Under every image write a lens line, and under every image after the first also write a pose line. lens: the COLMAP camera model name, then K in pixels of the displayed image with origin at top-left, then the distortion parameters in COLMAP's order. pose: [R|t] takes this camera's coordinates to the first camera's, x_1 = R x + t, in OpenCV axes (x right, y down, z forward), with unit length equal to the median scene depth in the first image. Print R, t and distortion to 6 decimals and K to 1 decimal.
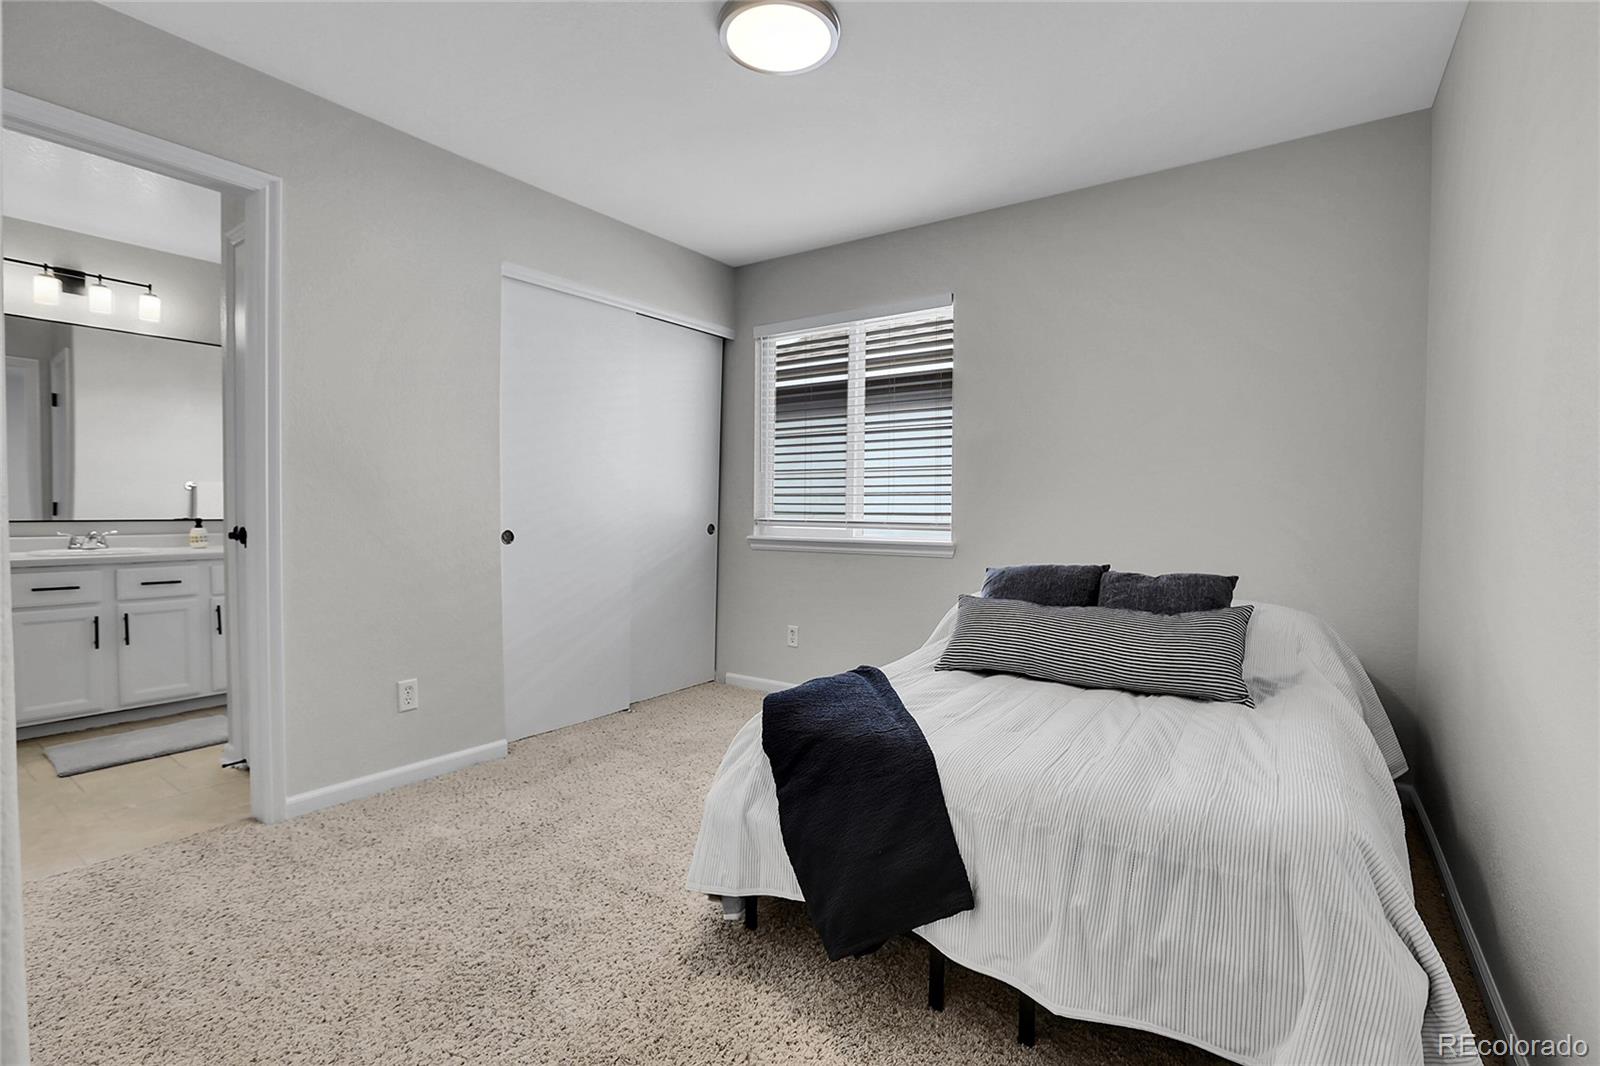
lens RADIAL K [[726.9, 0, 807.9], [0, 726.9, 530.3], [0, 0, 1]] dist [-0.053314, 0.017713]
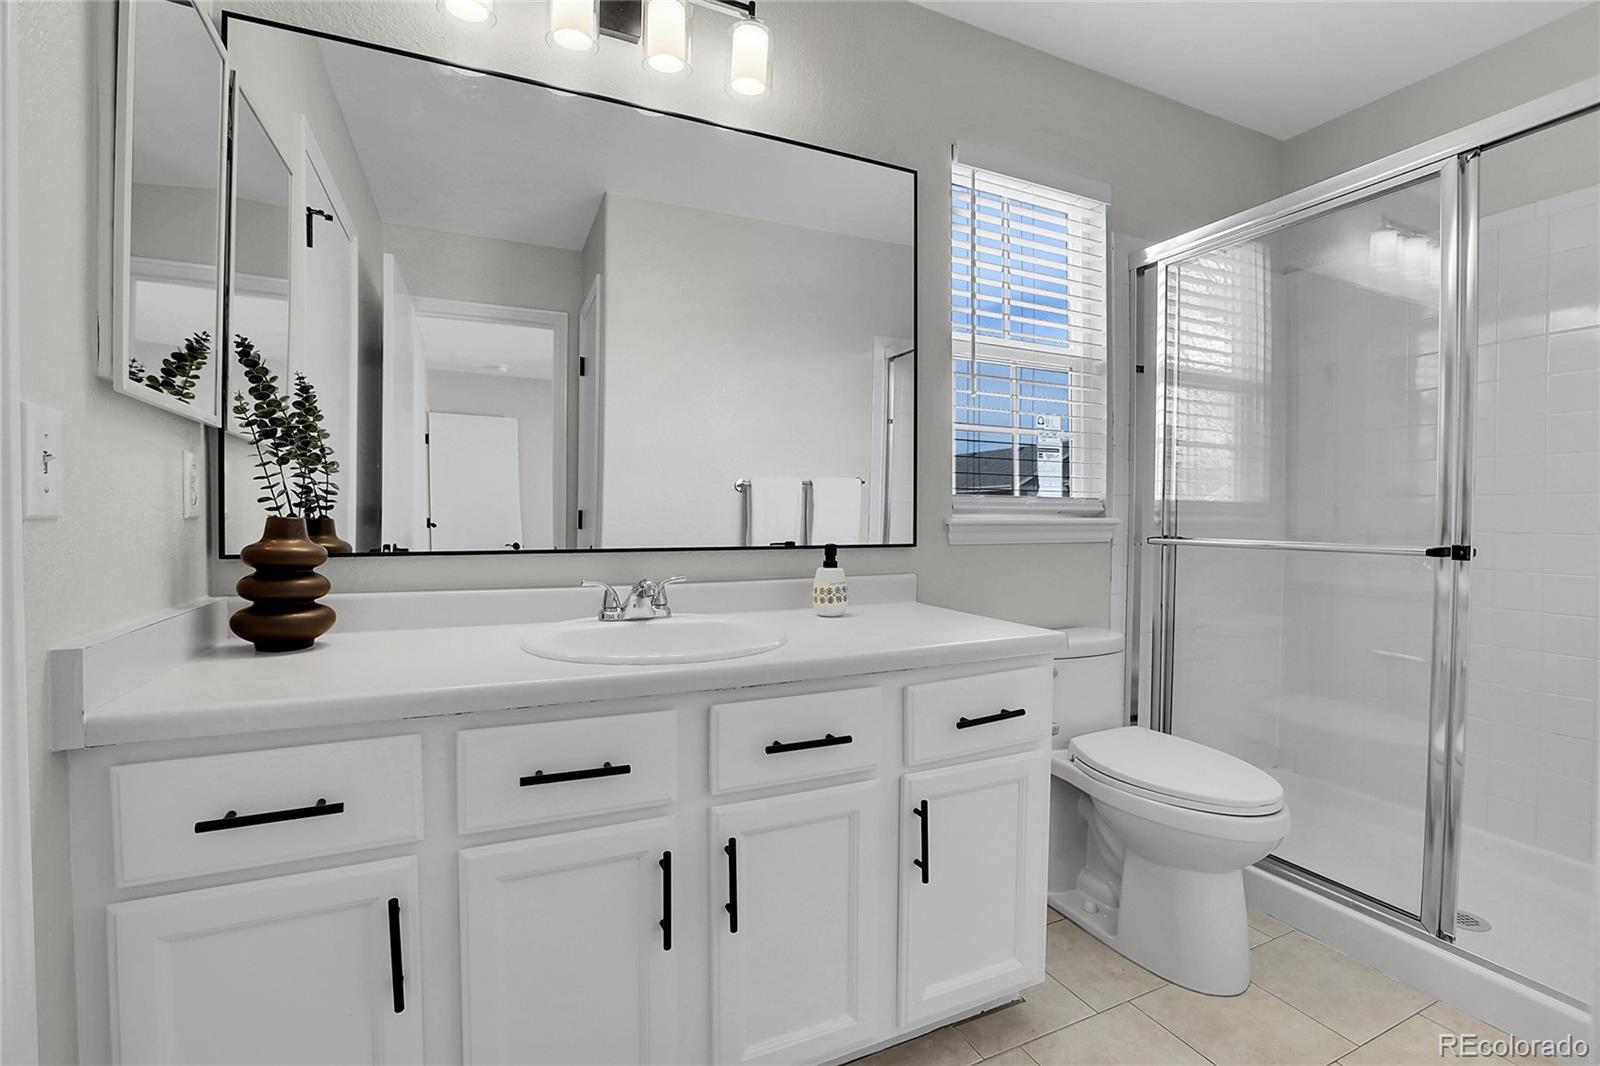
lens RADIAL K [[726.9, 0, 807.9], [0, 726.9, 530.3], [0, 0, 1]] dist [-0.053314, 0.017713]
pose [[0.867656, 0.002167, -0.497161, -0.660993], [-0.008935, 0.999897, -0.011236, -0.020756], [0.497085, 0.014191, 0.867586, 0.616706]]
